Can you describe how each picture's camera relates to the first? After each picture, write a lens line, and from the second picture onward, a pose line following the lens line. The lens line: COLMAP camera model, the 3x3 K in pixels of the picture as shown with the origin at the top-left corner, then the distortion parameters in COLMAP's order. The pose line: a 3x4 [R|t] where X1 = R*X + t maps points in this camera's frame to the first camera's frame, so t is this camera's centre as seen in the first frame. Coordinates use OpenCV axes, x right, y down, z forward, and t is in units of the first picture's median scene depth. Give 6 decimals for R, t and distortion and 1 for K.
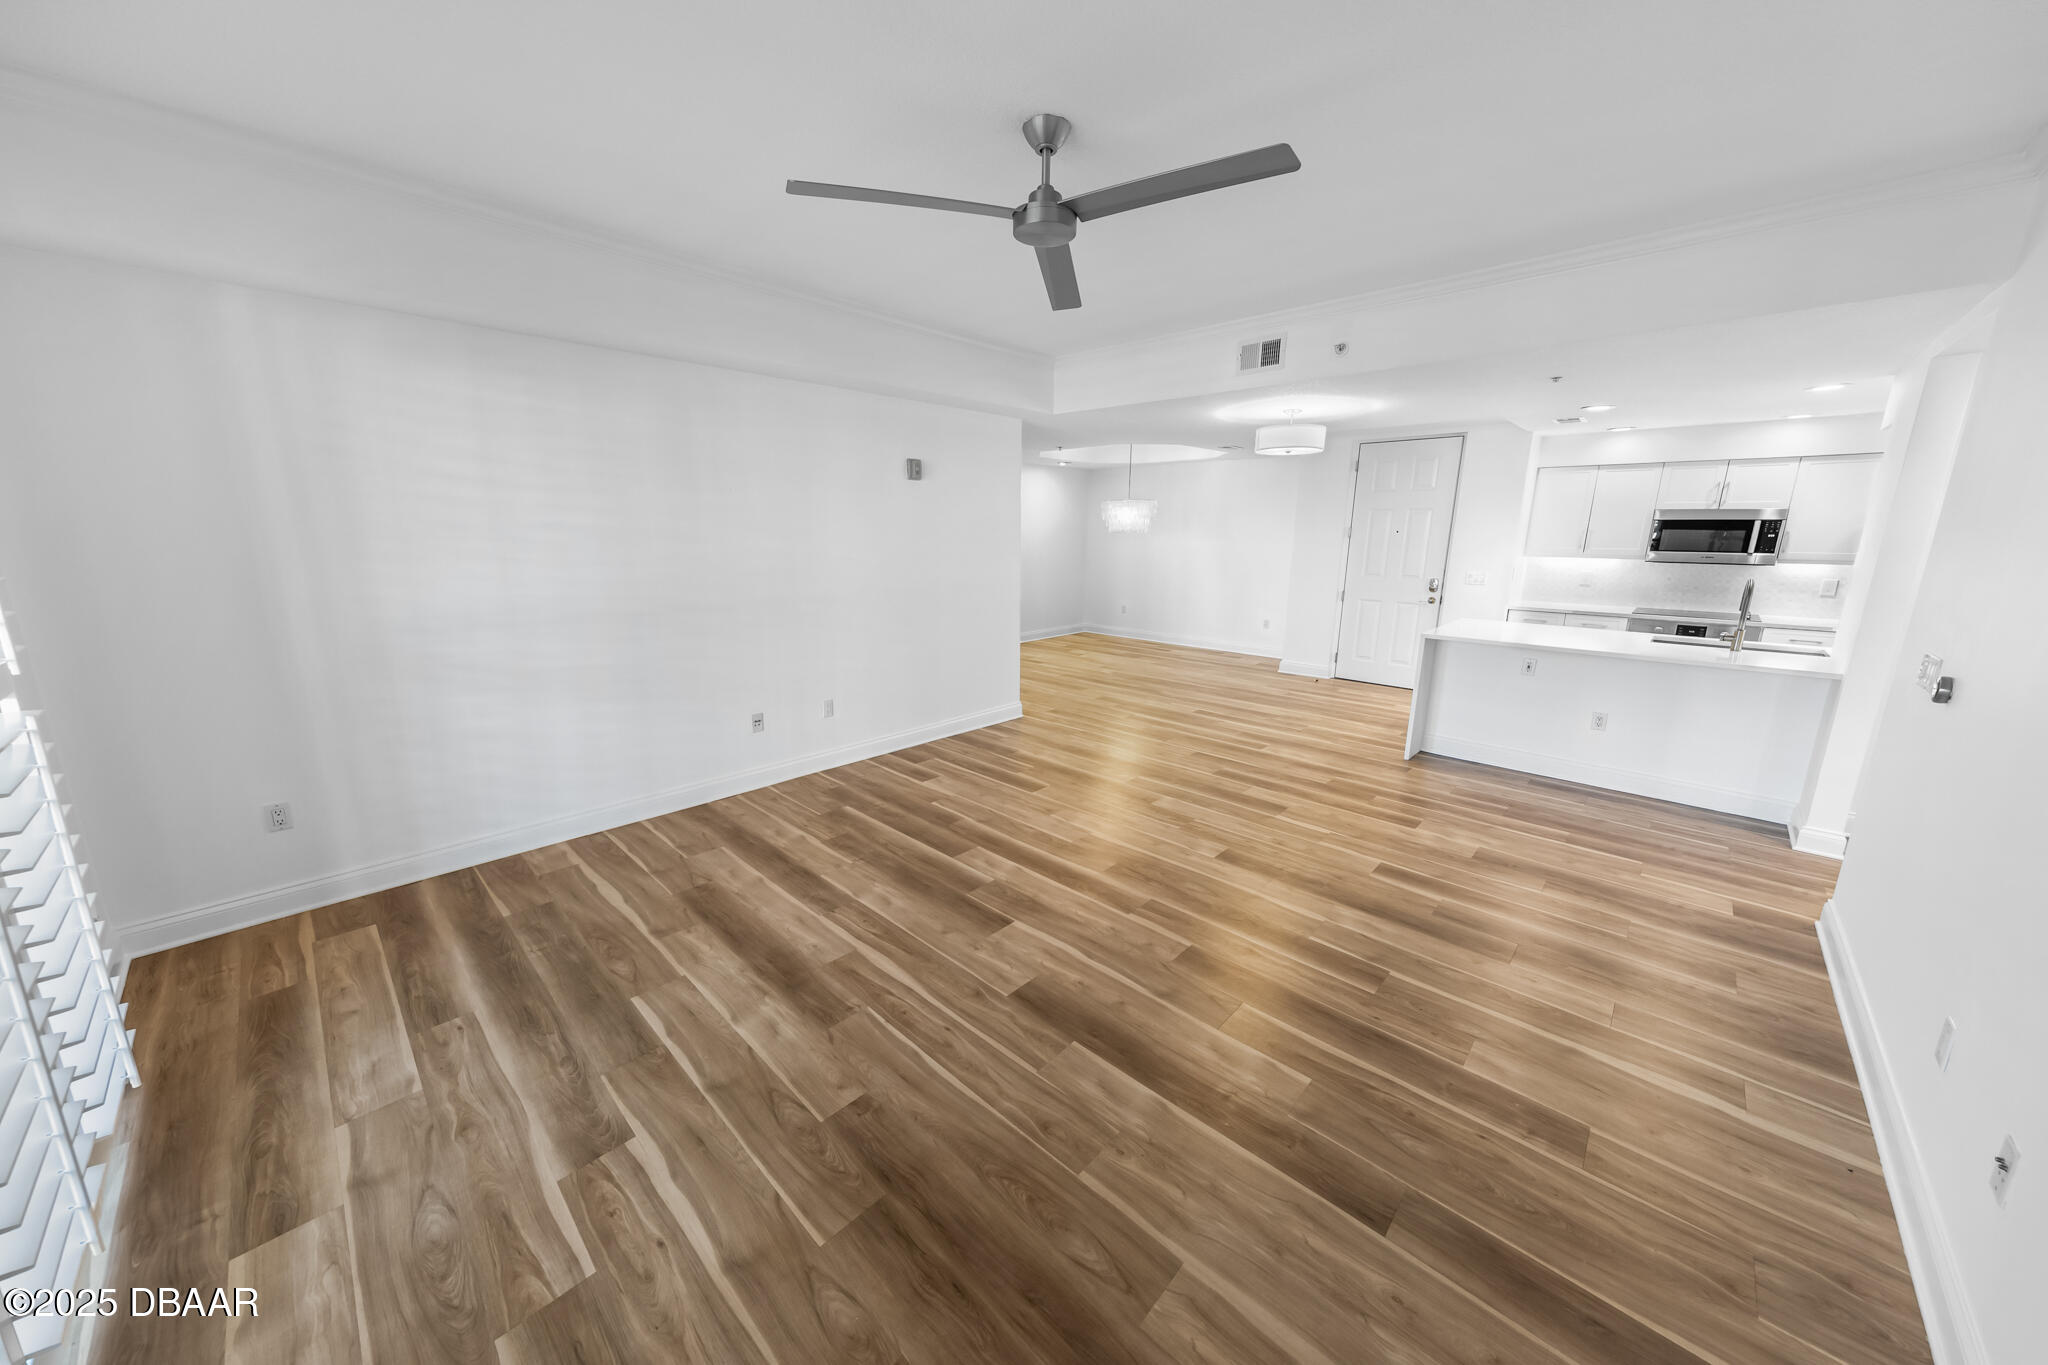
lens RADIAL K [[701.5, 0, 1017.8], [0, 701.5, 676.9], [0, 0, 1]] dist [0.008999, -0.000075]
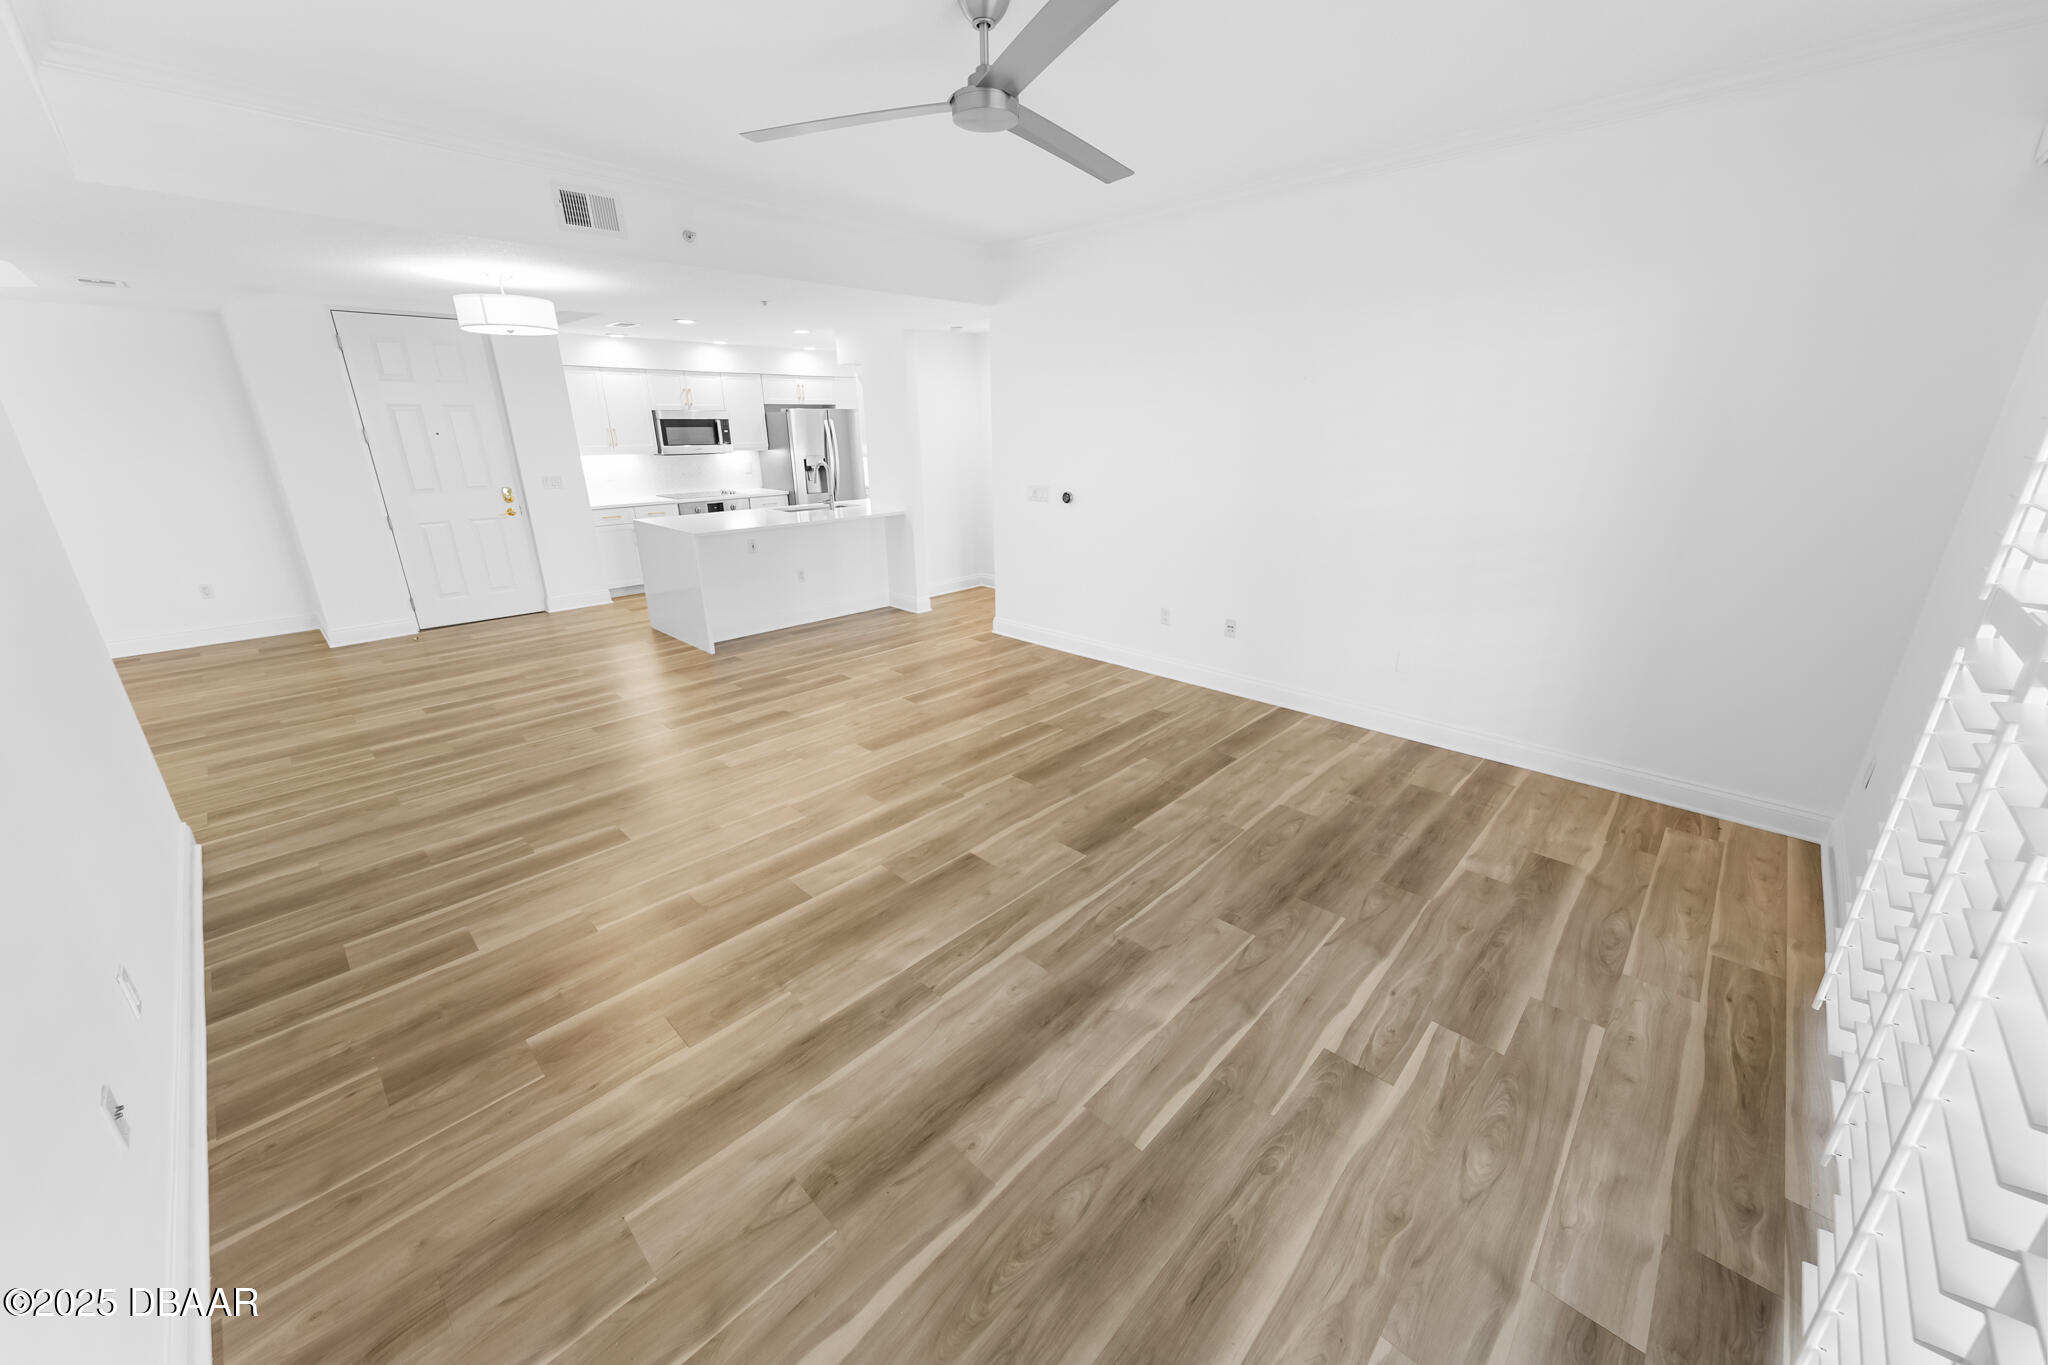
lens RADIAL K [[754.3, 0, 1019.3], [0, 754.3, 677.3], [0, 0, 1]] dist [0.009198, -0.000235]
pose [[0.004453, -0.330336, 0.943853, -0.851943], [0.218437, 0.921390, 0.321444, -0.184842], [-0.975841, 0.204741, 0.076261, 0.748159]]
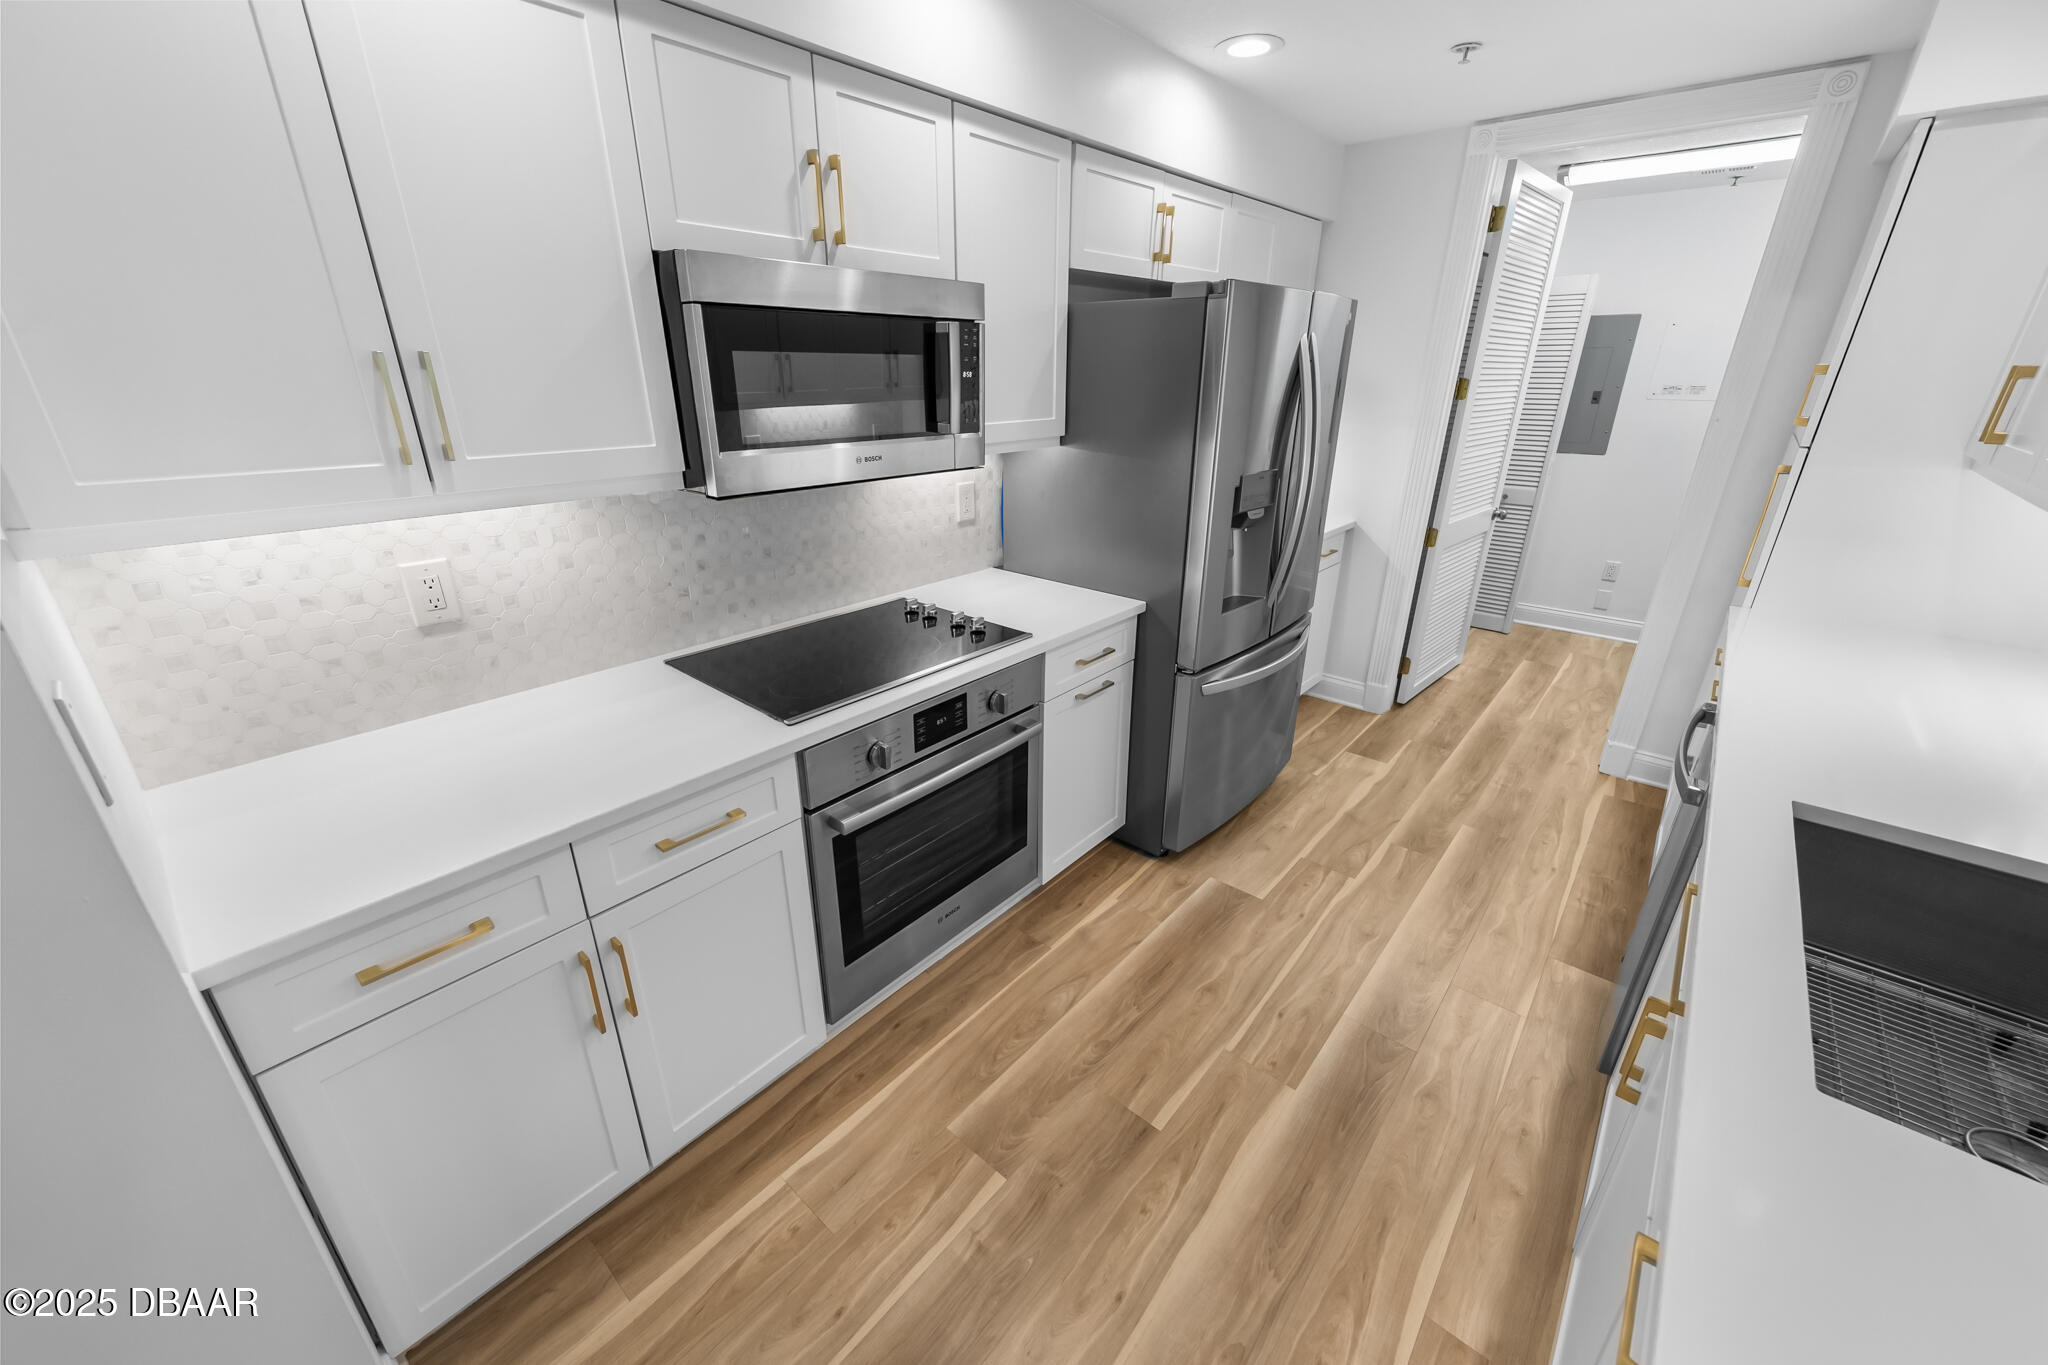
lens RADIAL K [[784.7, 0, 1018.2], [0, 784.7, 680.4], [0, 0, 1]] dist [0.006450, -0.000178]
pose [[-0.047637, -0.380135, 0.923703, 1.198968], [0.206920, 0.900938, 0.381438, -0.359007], [-0.977197, 0.209303, 0.035740, 1.740517]]
